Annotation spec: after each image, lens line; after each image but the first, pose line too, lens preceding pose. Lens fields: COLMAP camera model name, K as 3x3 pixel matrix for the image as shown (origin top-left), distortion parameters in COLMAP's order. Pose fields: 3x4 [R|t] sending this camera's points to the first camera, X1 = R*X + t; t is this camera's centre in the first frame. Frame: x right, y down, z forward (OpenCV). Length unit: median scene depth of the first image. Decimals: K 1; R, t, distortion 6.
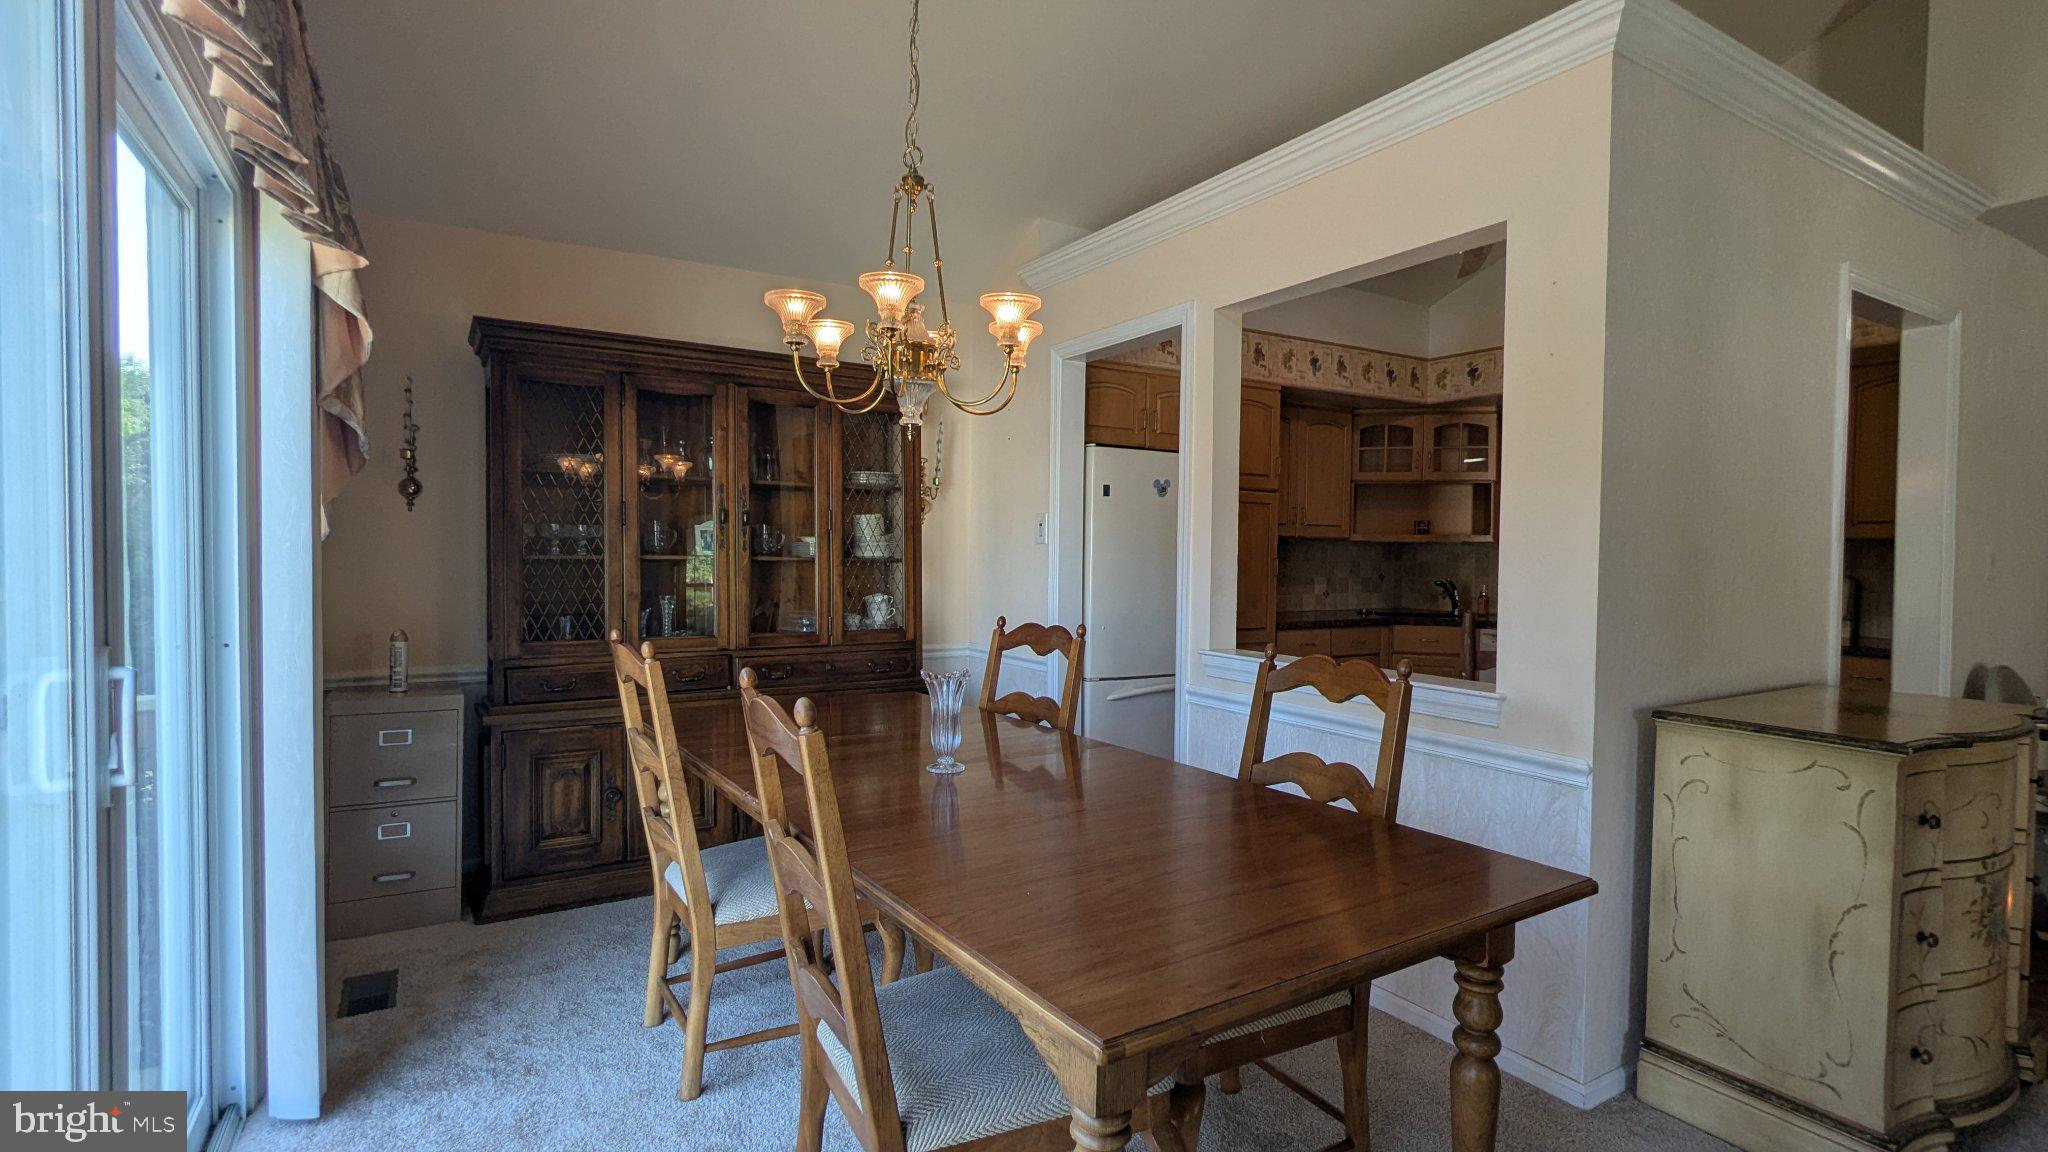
lens RADIAL K [[966.1, 0, 1020.9], [0, 966.1, 578.8], [0, 0, 1]] dist [0.000950, -0.000087]
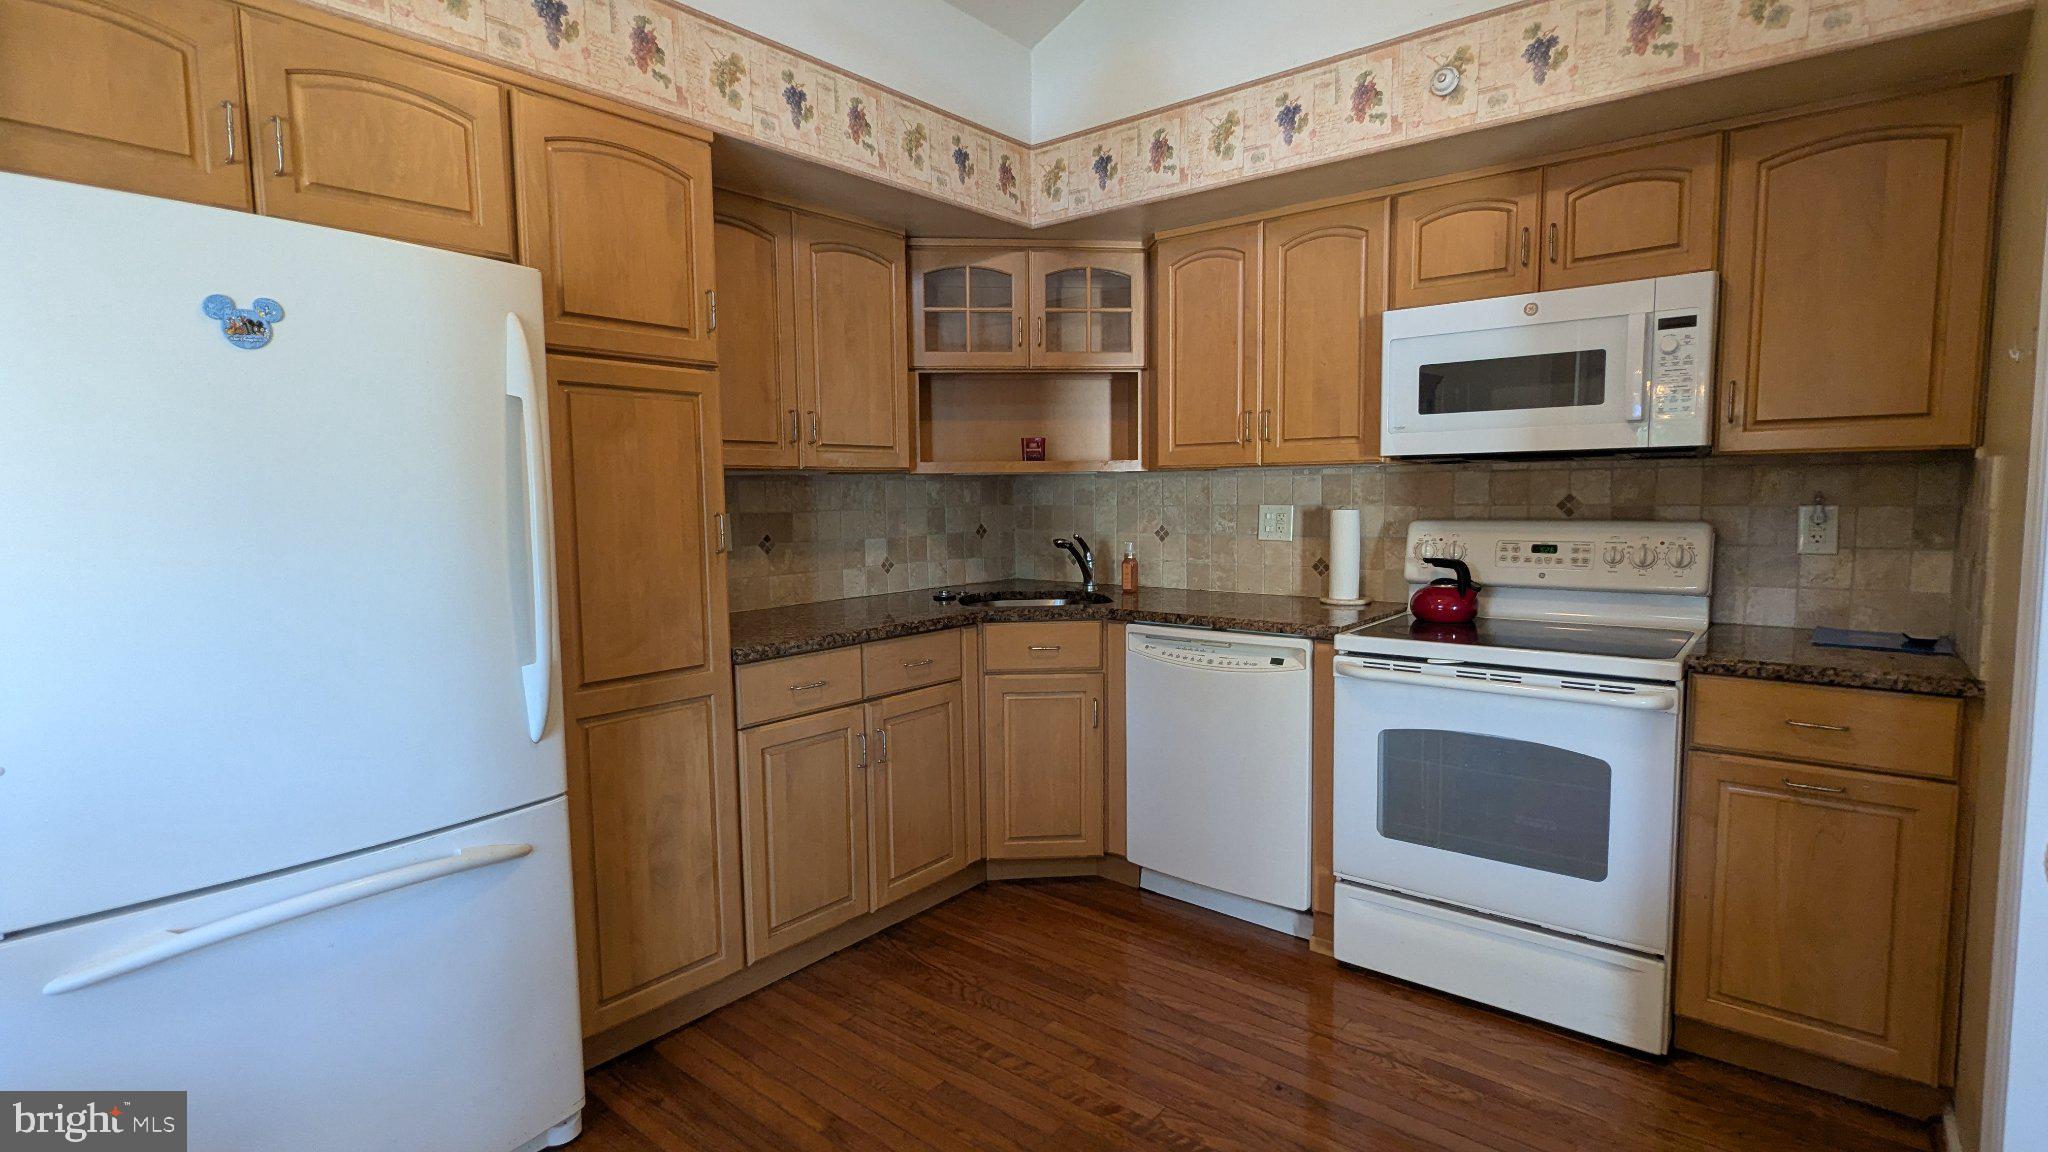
lens RADIAL K [[966.1, 0, 1020.9], [0, 966.1, 578.8], [0, 0, 1]] dist [0.000950, -0.000087]
pose [[0.945553, -0.051737, 0.321329, 0.223880], [0.031136, 0.997136, 0.068926, -0.015511], [-0.323974, -0.055169, 0.944456, 0.459788]]
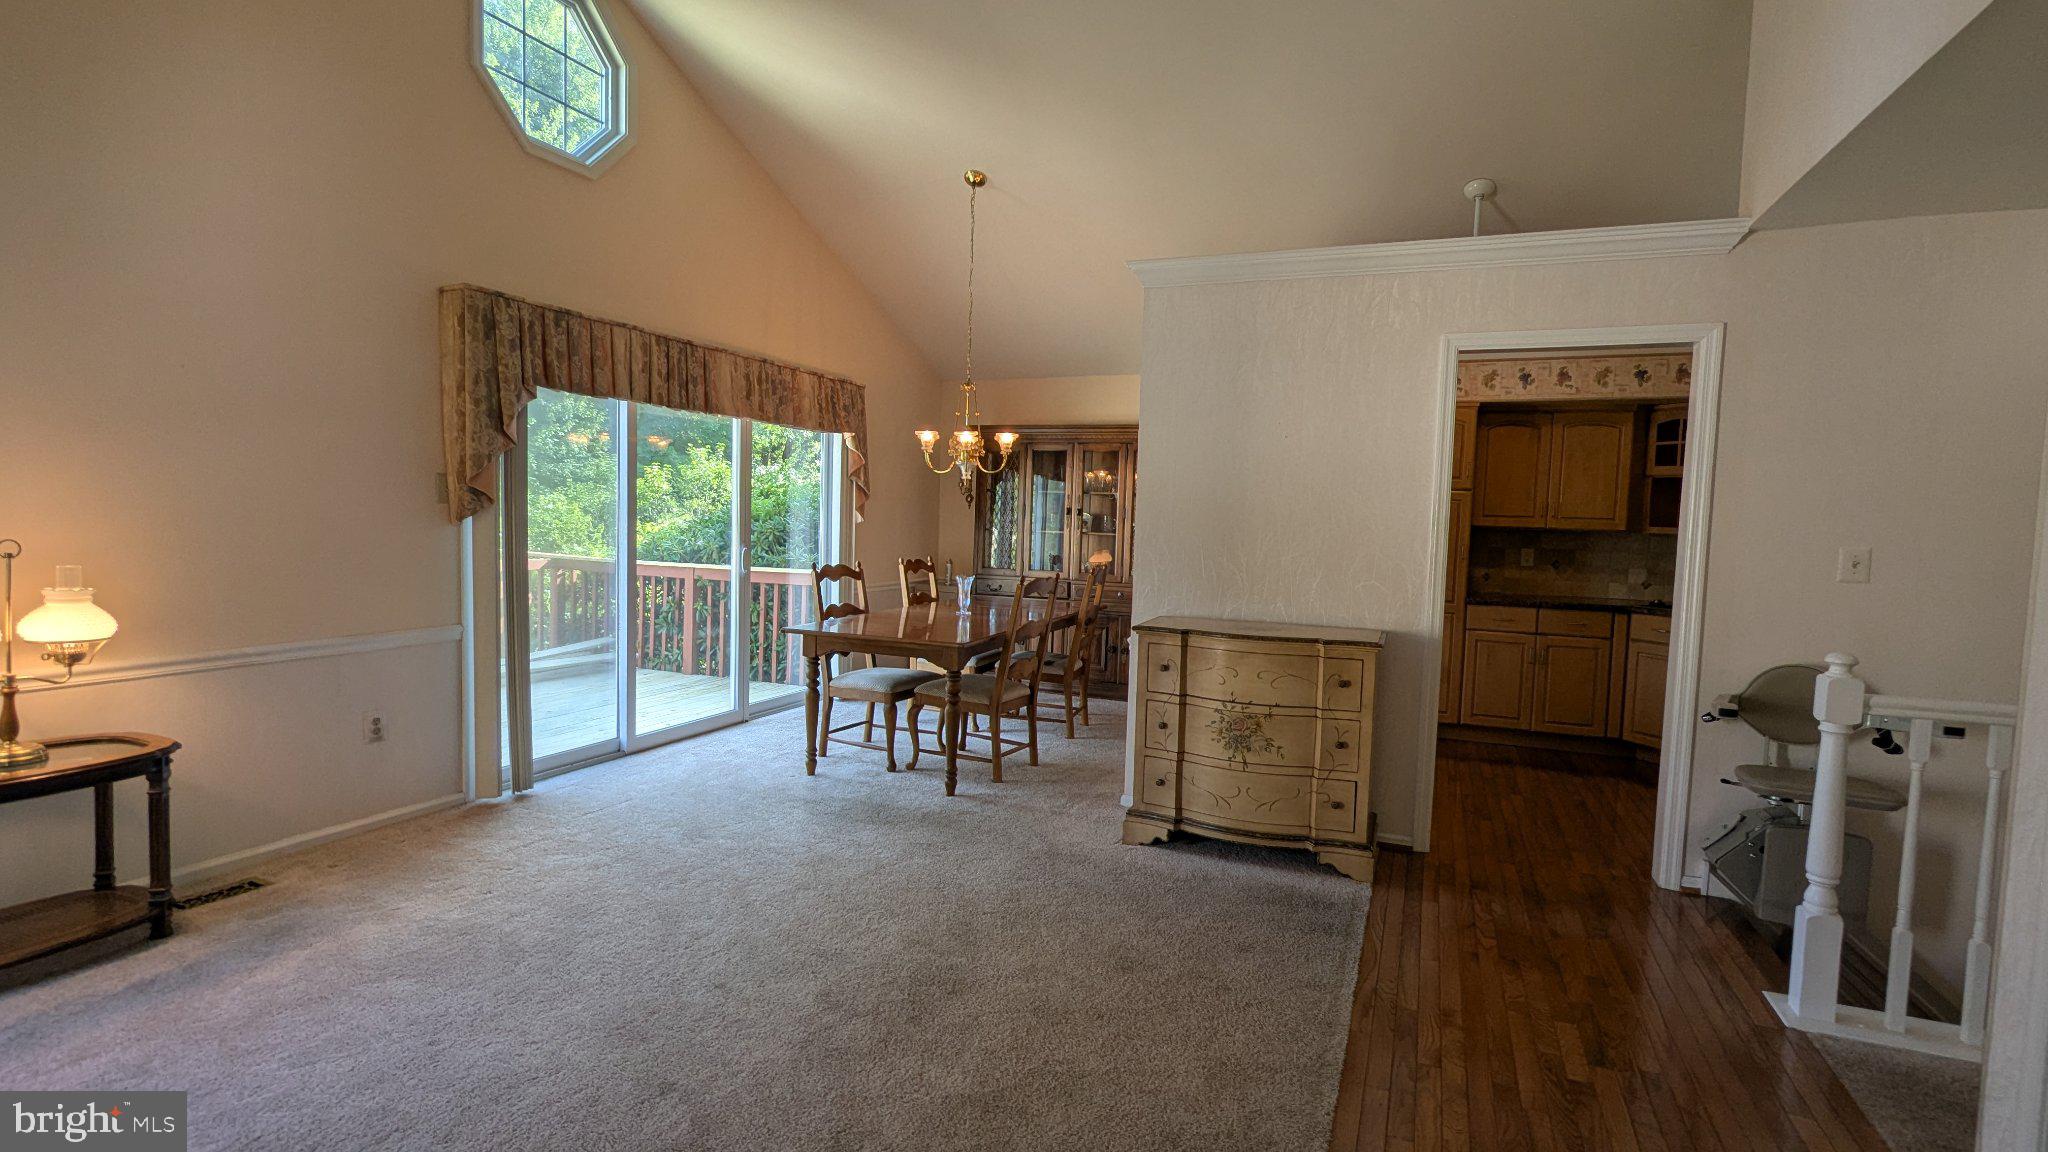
lens RADIAL K [[966.1, 0, 1020.9], [0, 966.1, 578.8], [0, 0, 1]] dist [0.000950, -0.000087]
pose [[0.586694, 0.061736, -0.807452, 0.830647], [-0.046926, 0.998006, 0.042209, -0.002741], [0.808448, 0.013126, 0.588421, -0.160199]]
